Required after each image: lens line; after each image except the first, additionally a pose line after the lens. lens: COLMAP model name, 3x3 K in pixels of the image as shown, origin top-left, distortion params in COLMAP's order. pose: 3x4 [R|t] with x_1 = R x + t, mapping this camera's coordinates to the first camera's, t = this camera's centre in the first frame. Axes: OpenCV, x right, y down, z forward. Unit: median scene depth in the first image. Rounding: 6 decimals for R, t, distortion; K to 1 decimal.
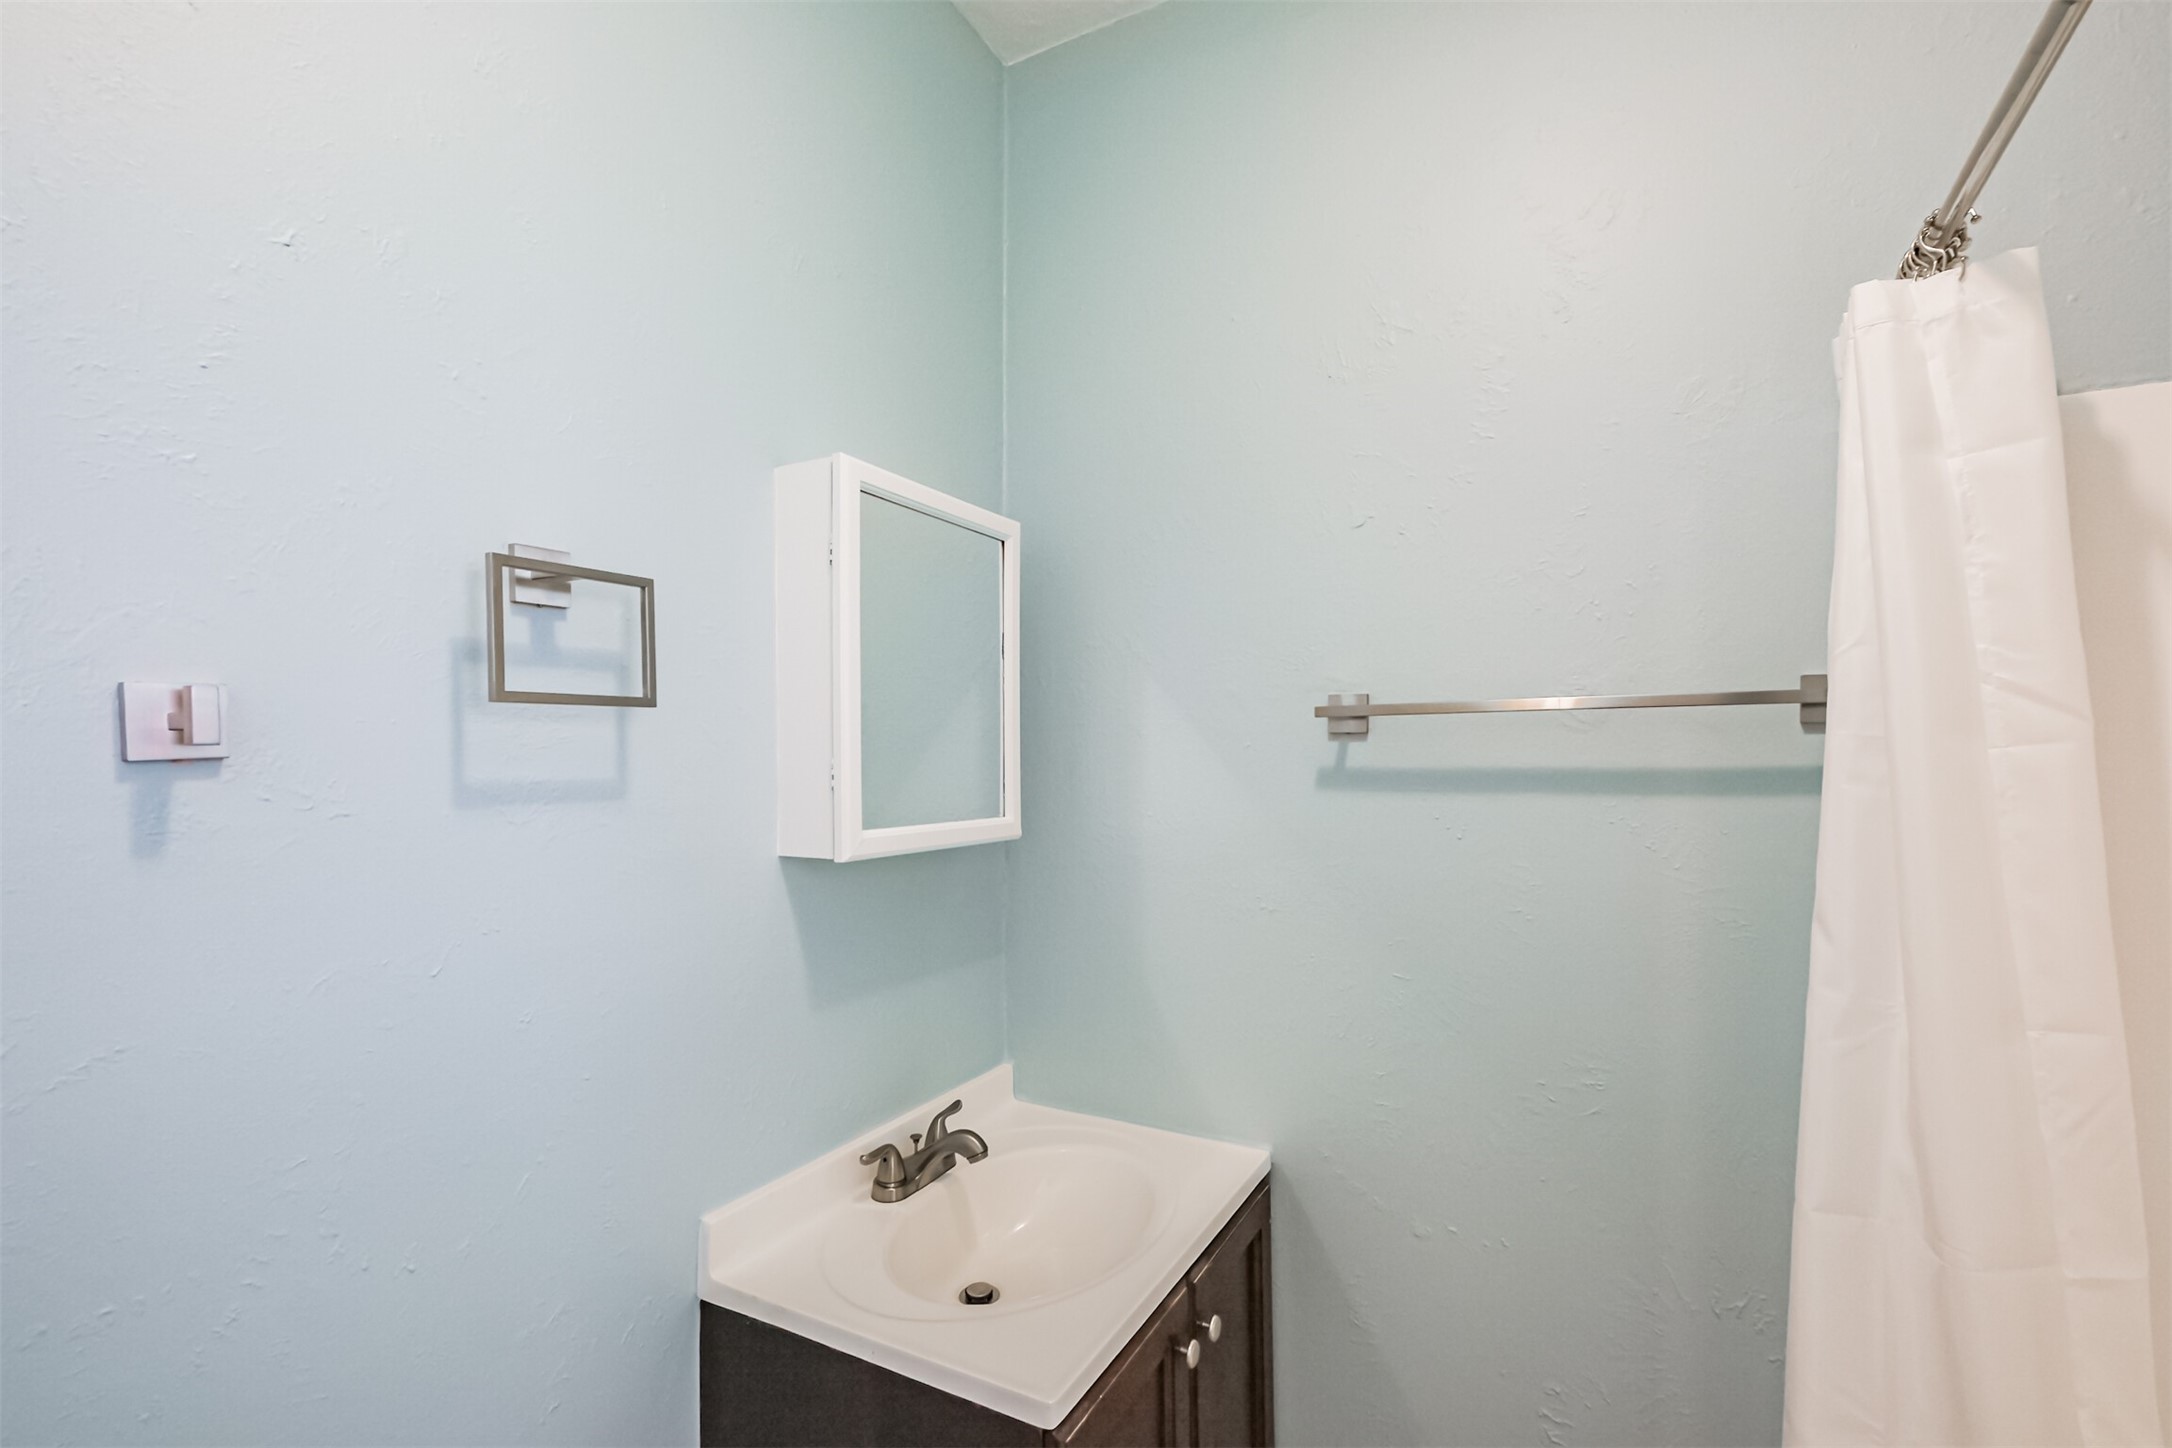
lens RADIAL K [[961.2, 0, 1086.0], [0, 961.2, 724.0], [0, 0, 1]] dist [0.000498, 0.000136]
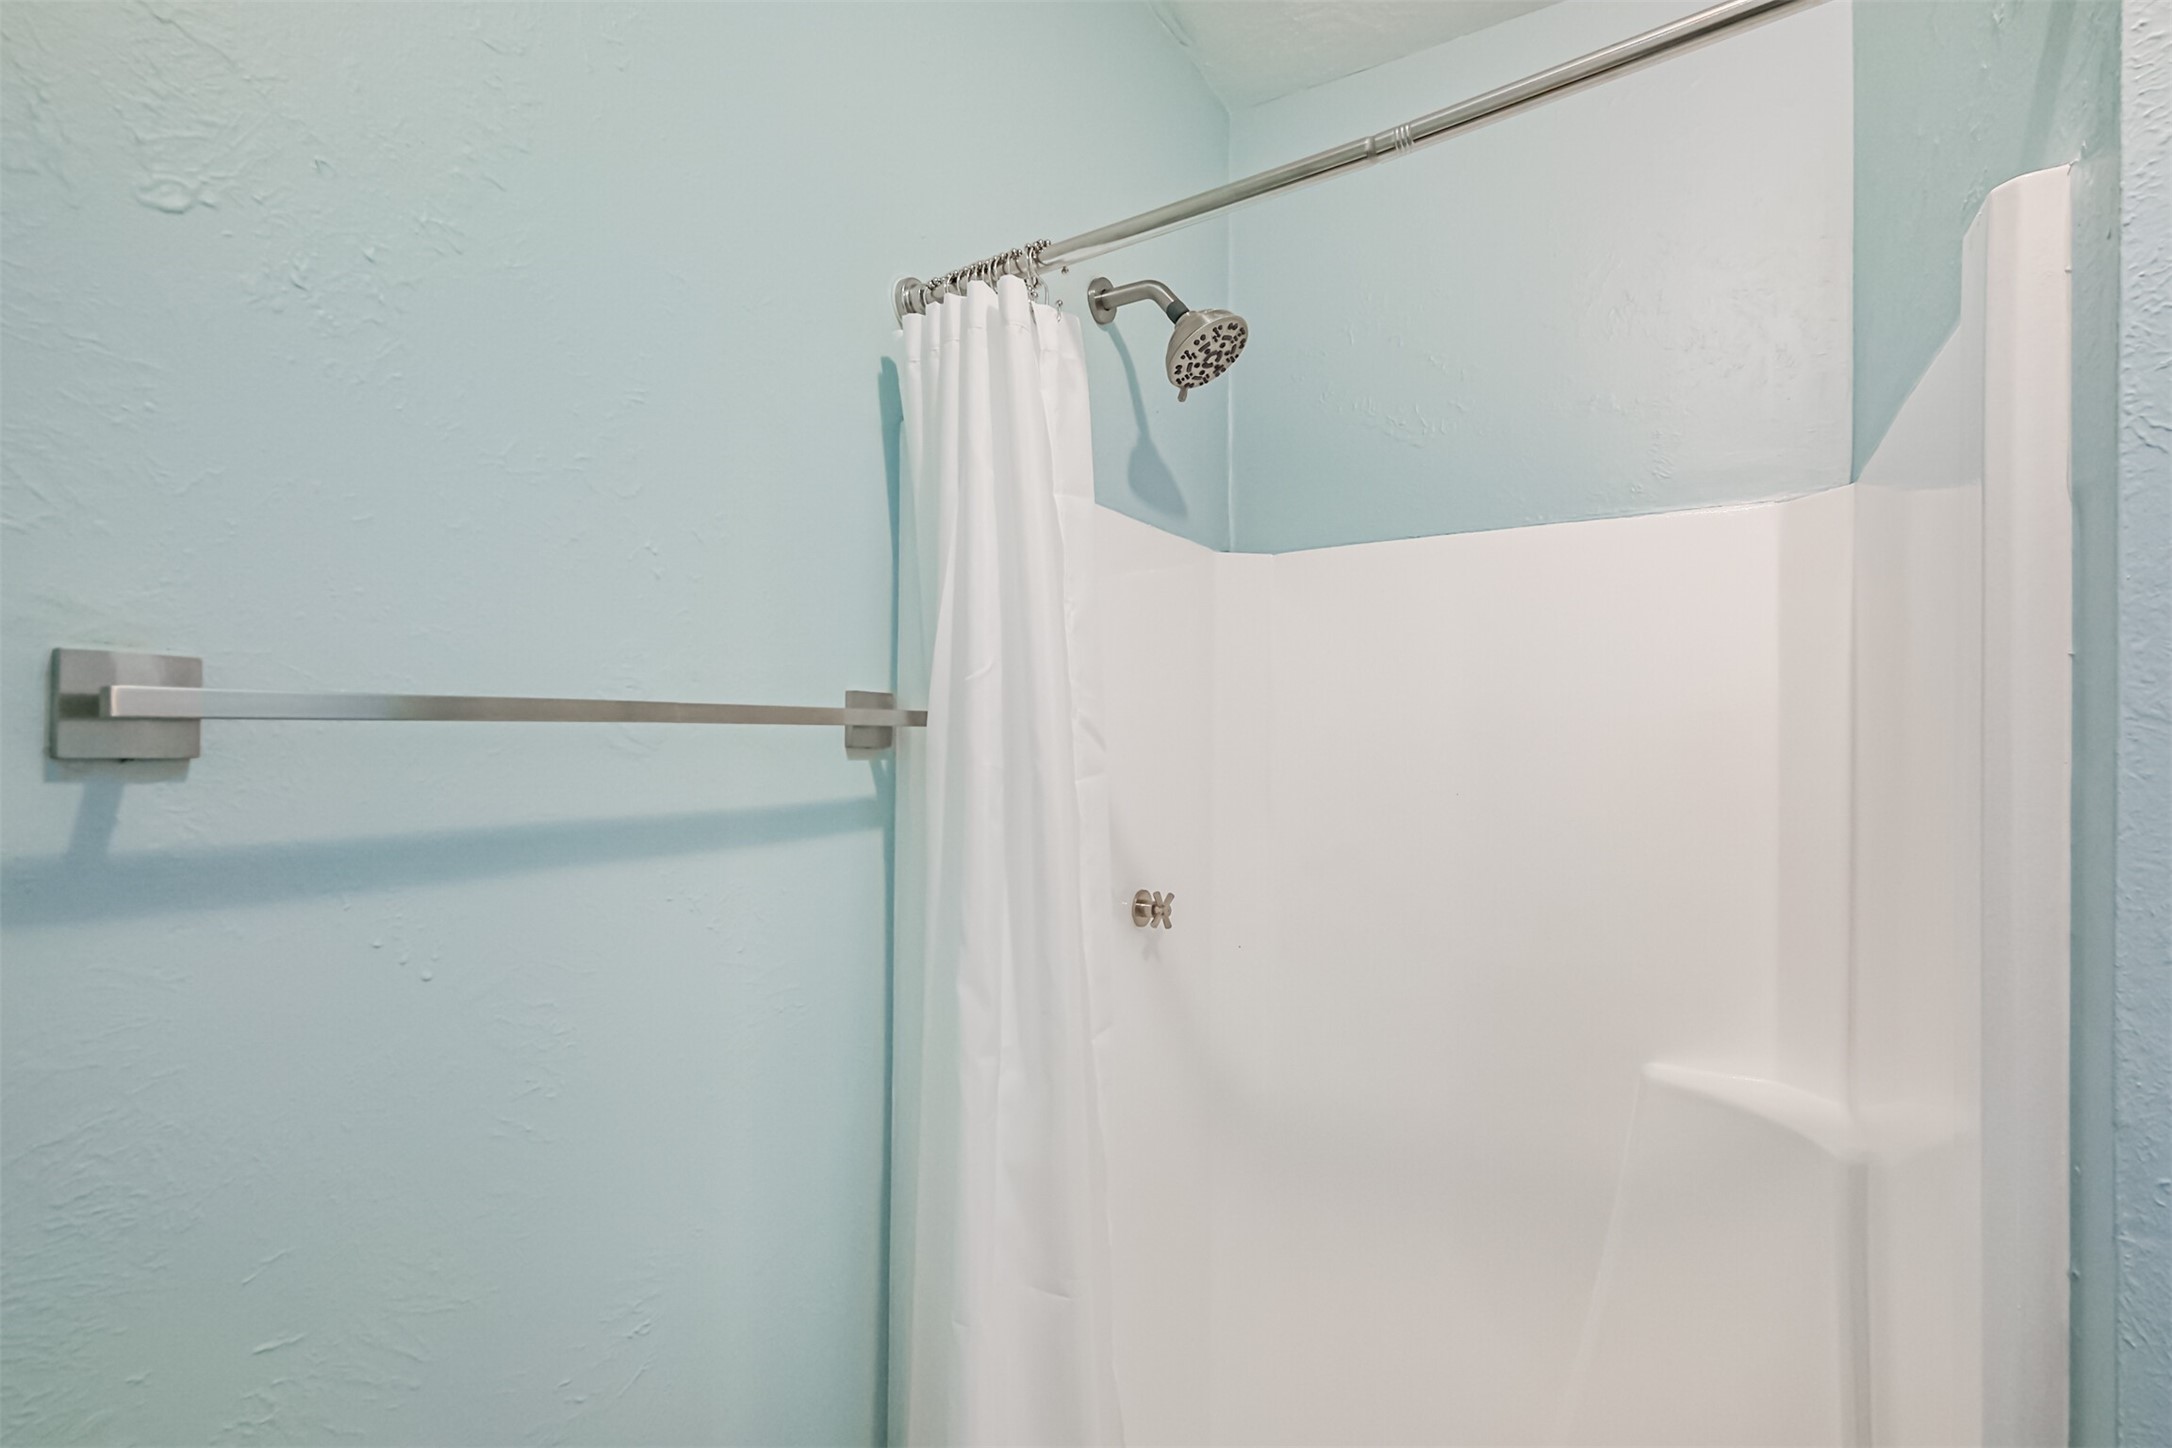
lens RADIAL K [[961.2, 0, 1086.0], [0, 961.2, 724.0], [0, 0, 1]] dist [0.000498, 0.000136]
pose [[0.045681, 0.029724, 0.998514, -0.092159], [-0.025354, 0.999270, -0.028587, -0.003948], [-0.998634, -0.024010, 0.046402, 0.745784]]
